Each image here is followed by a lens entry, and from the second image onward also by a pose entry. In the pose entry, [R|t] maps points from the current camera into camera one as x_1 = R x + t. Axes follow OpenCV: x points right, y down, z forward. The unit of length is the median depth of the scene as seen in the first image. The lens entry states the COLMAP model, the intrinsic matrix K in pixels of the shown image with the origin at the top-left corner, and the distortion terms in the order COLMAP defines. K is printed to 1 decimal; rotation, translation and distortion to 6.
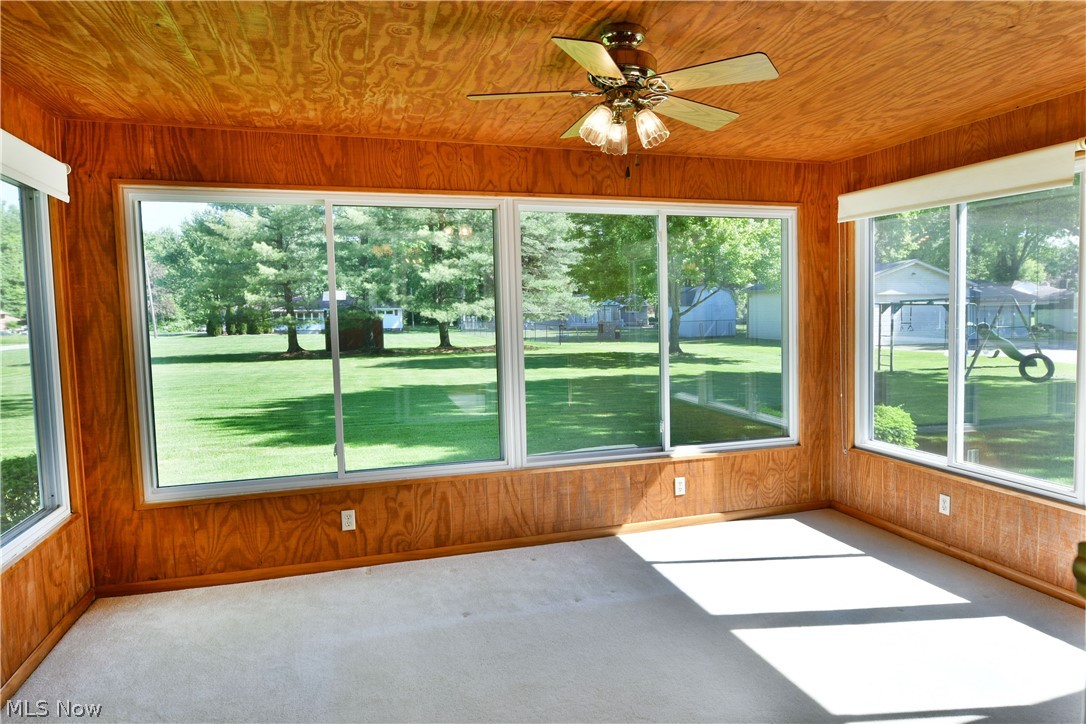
lens RADIAL K [[662.3, 0, 575.3], [0, 662.3, 351.5], [0, 0, 1]] dist [0.003975, -0.002387]
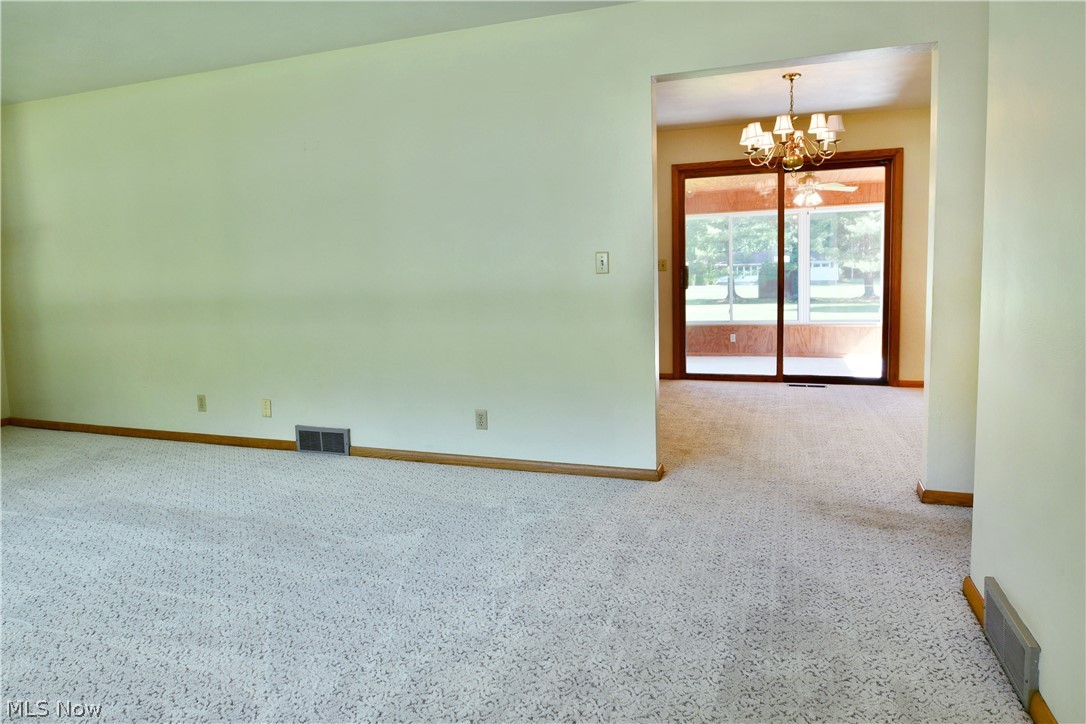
lens RADIAL K [[669.8, 0, 544.8], [0, 669.8, 324.0], [0, 0, 1]] dist [-0.008113, -0.003672]
pose [[0.777338, 0.039926, -0.627814, 0.621124], [-0.022962, 0.999120, 0.035108, 0.103995], [0.628663, -0.012875, 0.777571, -1.280678]]
